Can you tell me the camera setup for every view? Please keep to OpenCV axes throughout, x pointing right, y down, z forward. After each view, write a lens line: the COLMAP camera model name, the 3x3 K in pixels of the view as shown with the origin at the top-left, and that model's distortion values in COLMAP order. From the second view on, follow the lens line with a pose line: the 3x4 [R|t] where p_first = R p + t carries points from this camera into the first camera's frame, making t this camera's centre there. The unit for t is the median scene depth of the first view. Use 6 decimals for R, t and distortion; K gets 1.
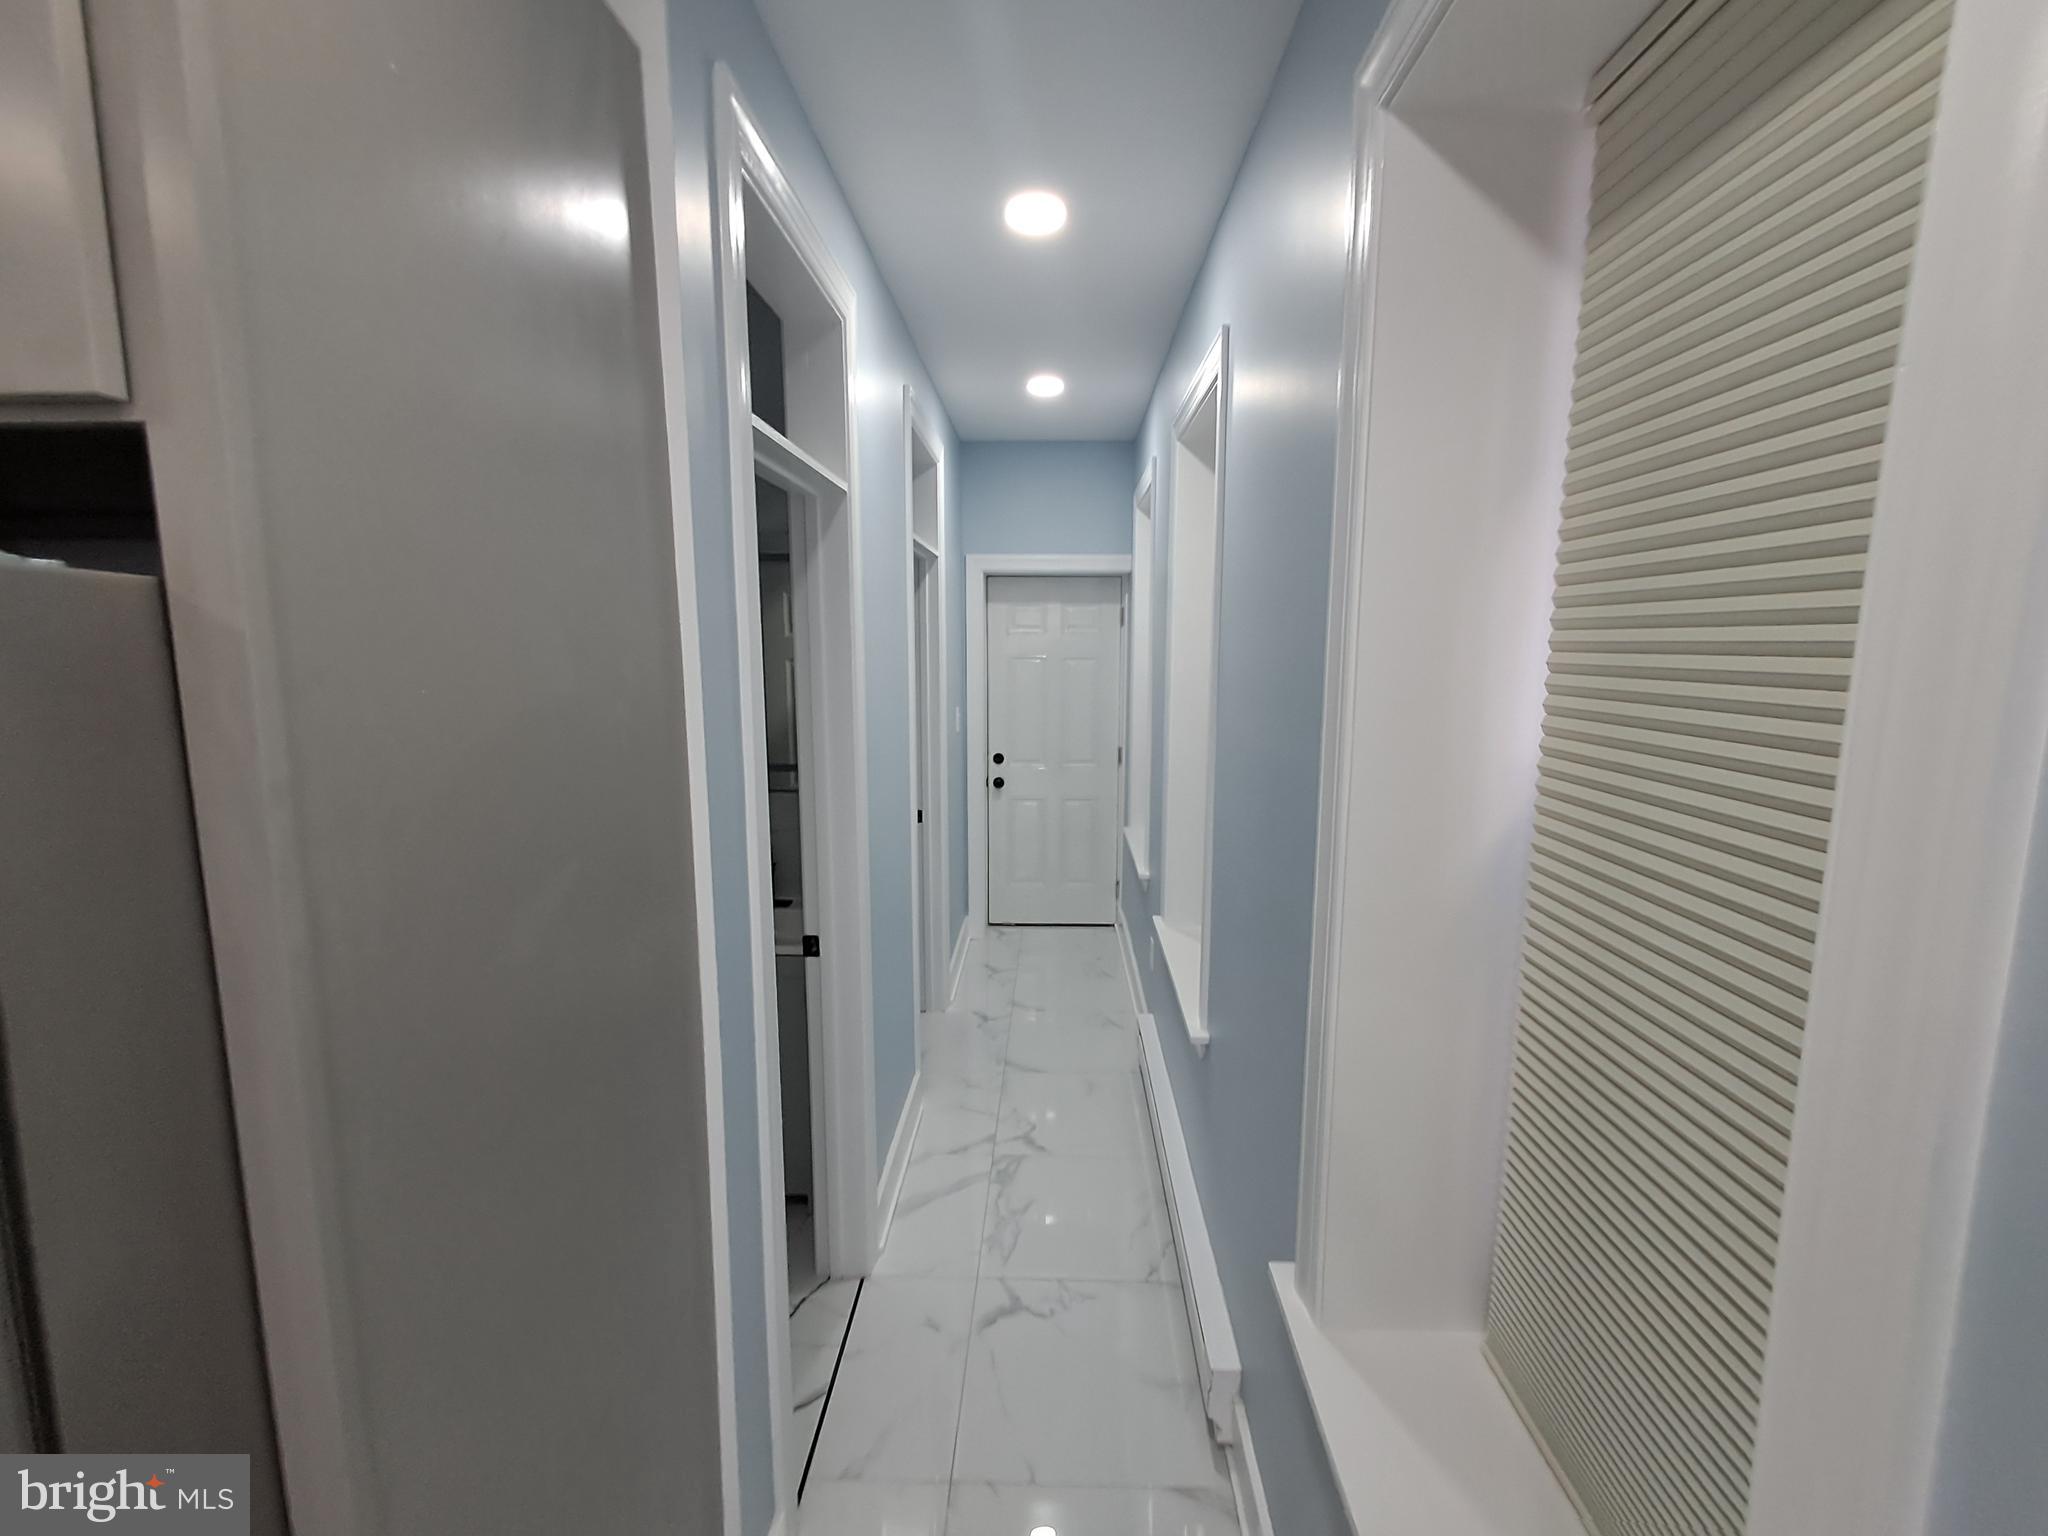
lens RADIAL K [[908.4, 0, 1024.0], [0, 908.4, 768.0], [0, 0, 1]] dist [0.044336, 0.000143]
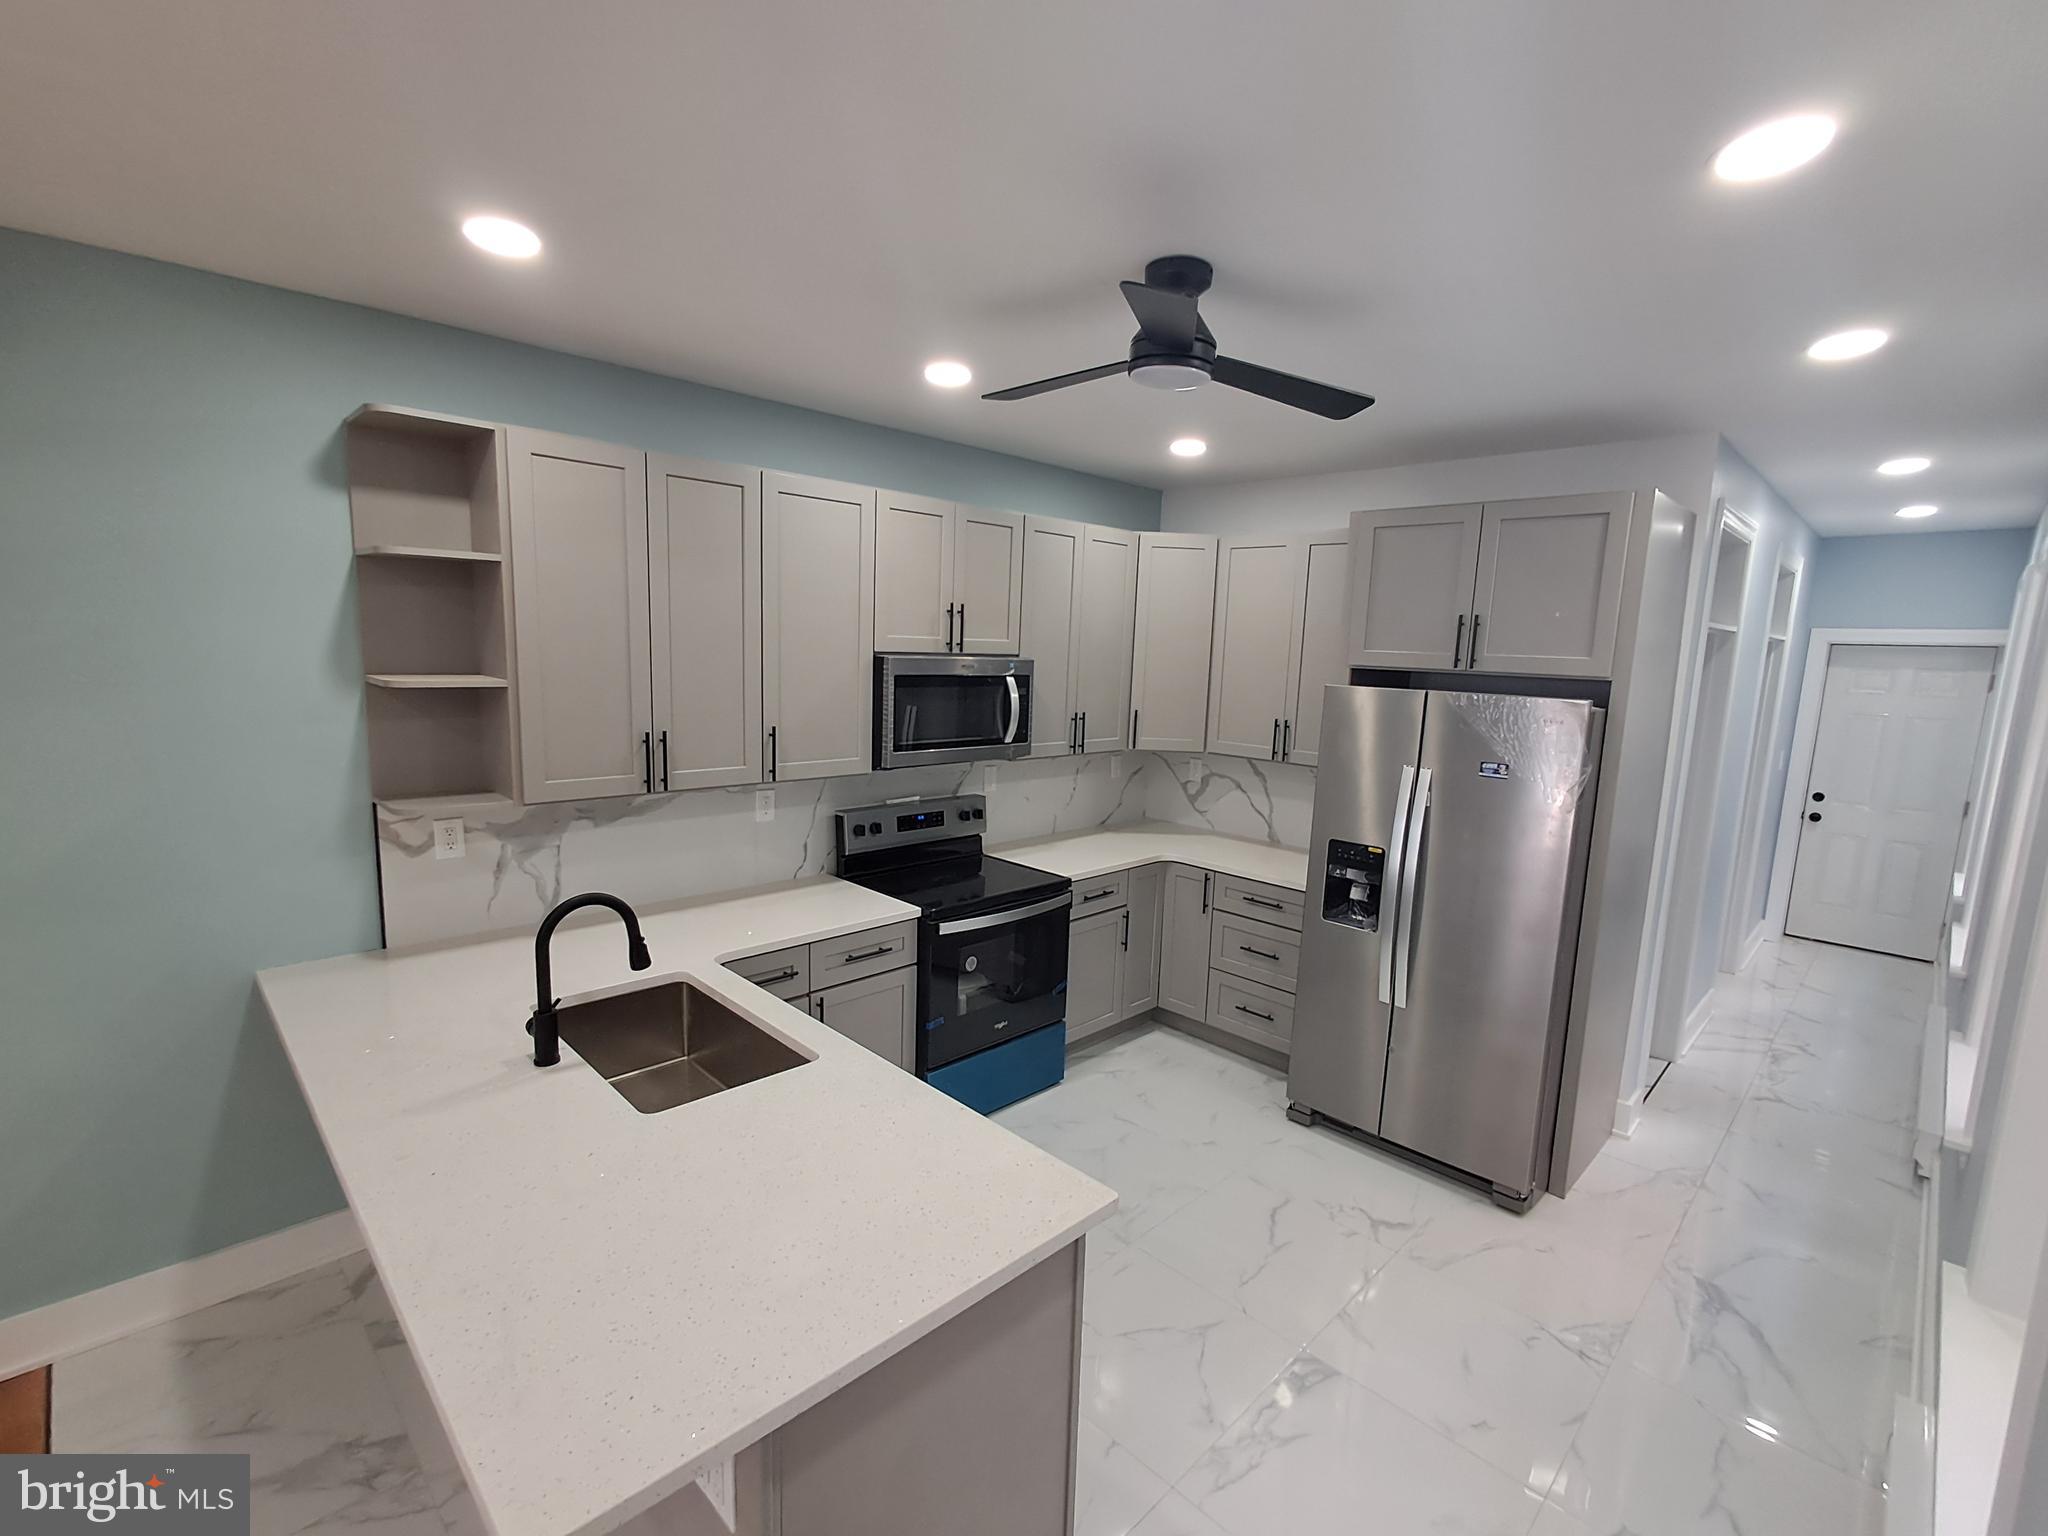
lens RADIAL K [[930.0, 0, 1032.6], [0, 930.0, 780.2], [0, 0, 1]] dist [0.004057, 0.000504]
pose [[0.736893, 0.124611, -0.664425, 0.025487], [-0.133060, 0.990373, 0.038169, 0.064706], [0.662784, 0.060282, 0.746380, -0.670090]]
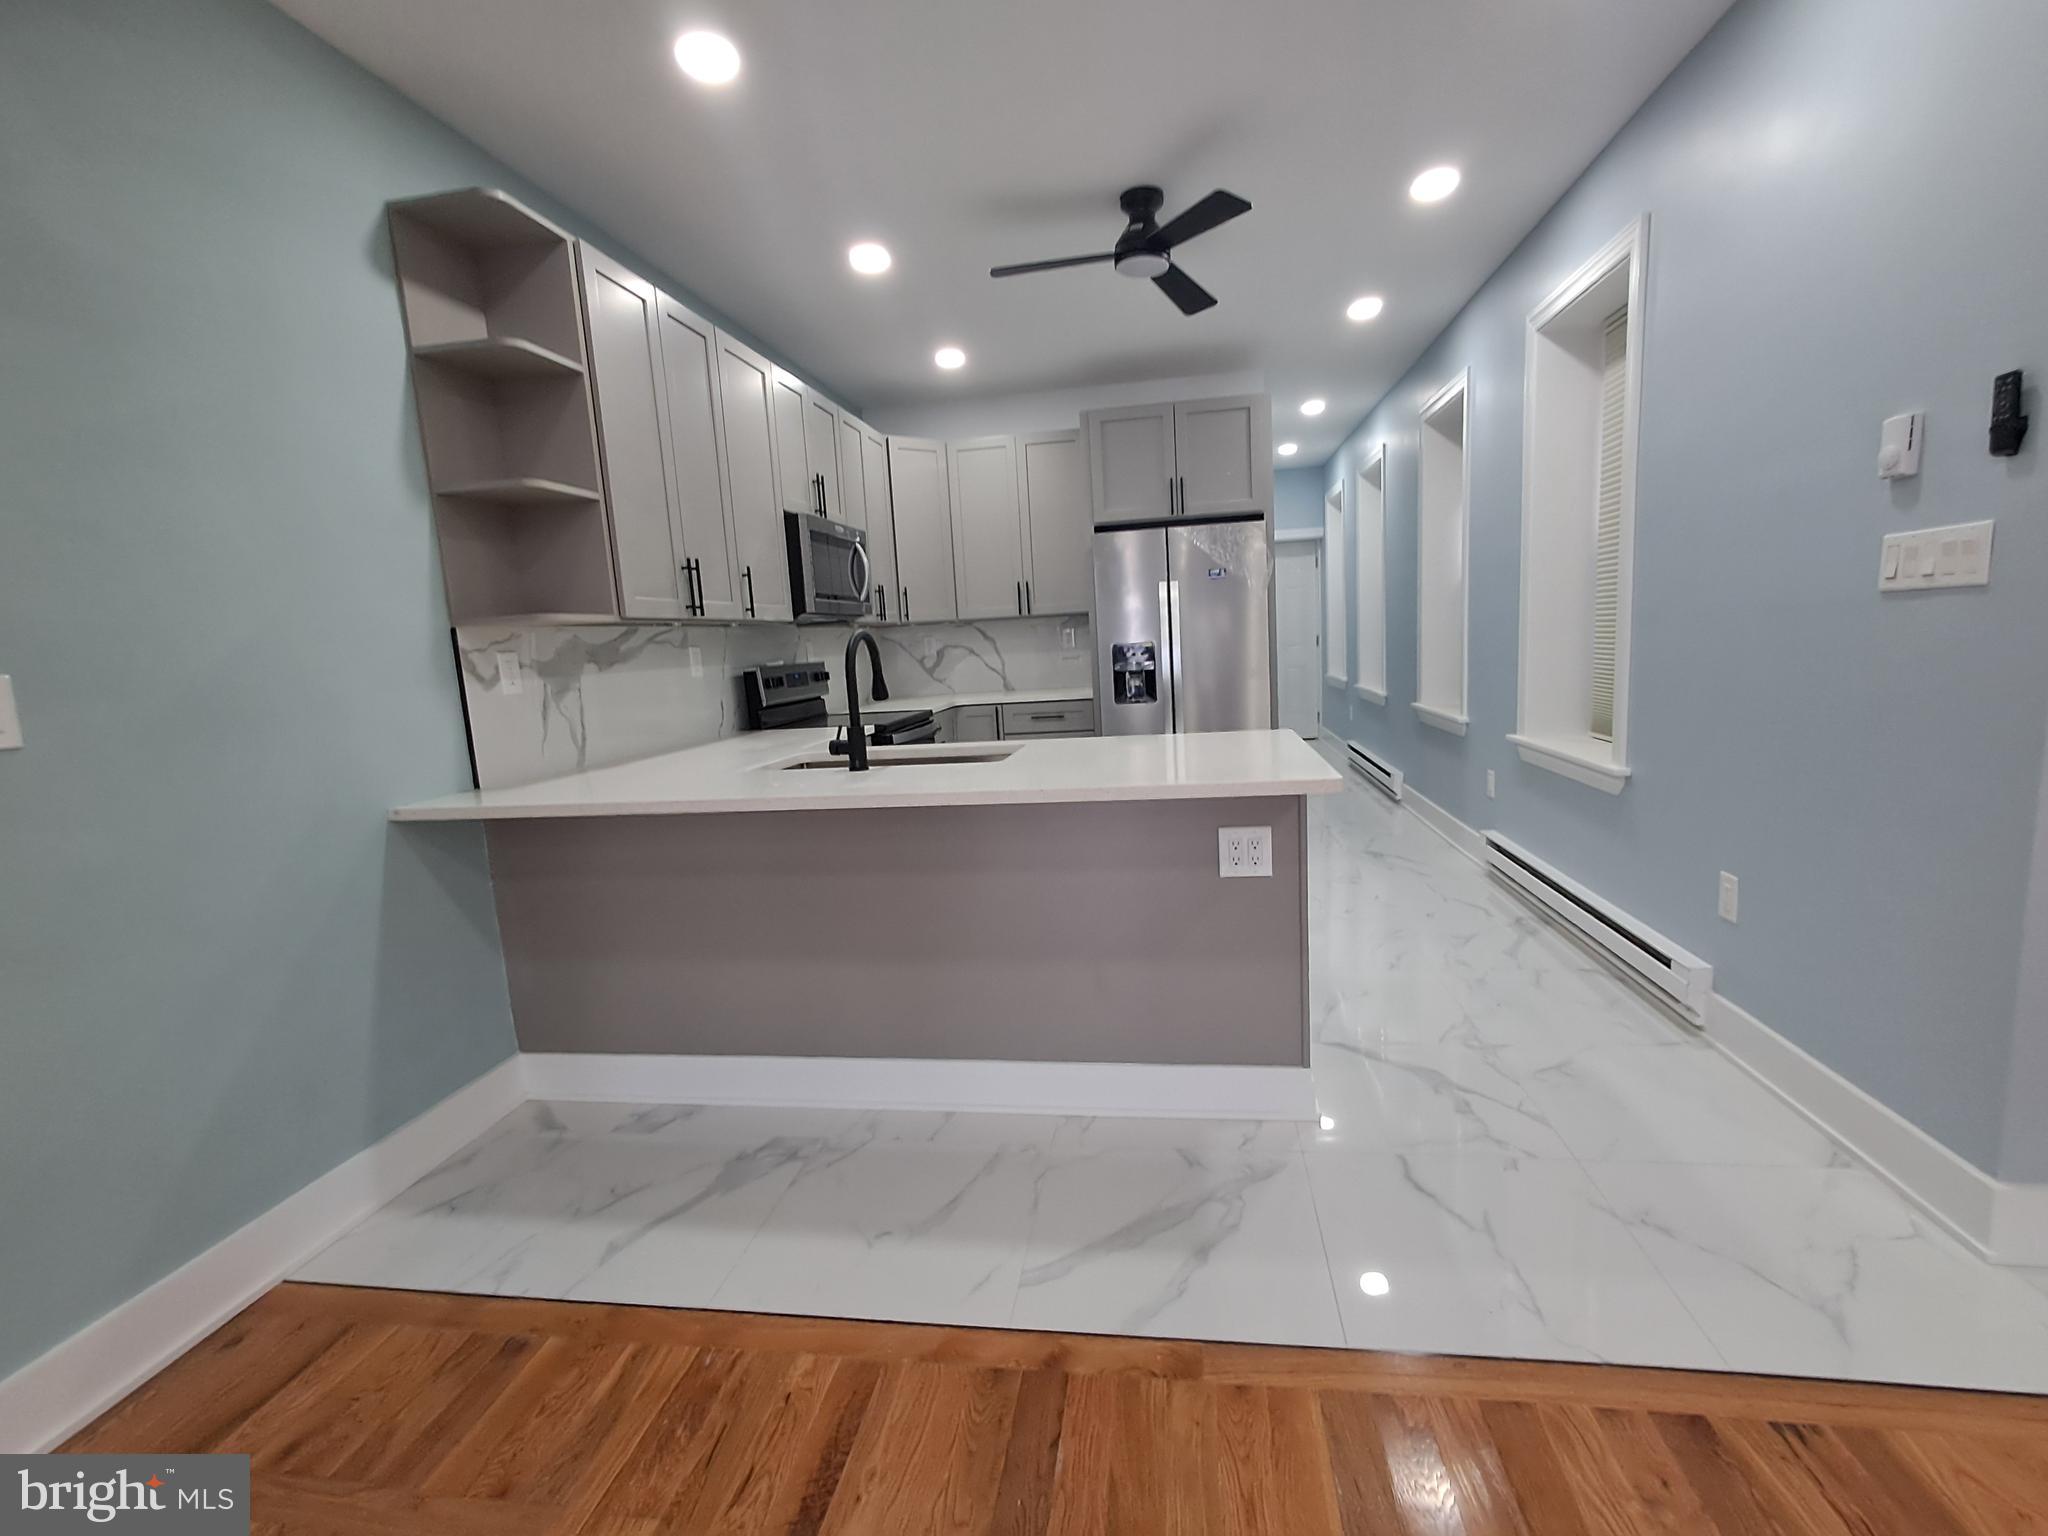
lens RADIAL K [[930.0, 0, 1032.6], [0, 930.0, 780.2], [0, 0, 1]] dist [0.004057, 0.000504]
pose [[0.991667, -0.040970, -0.122139, -0.271166], [0.041962, 0.999104, 0.005564, 0.258461], [0.121802, -0.010642, 0.992497, -1.011855]]
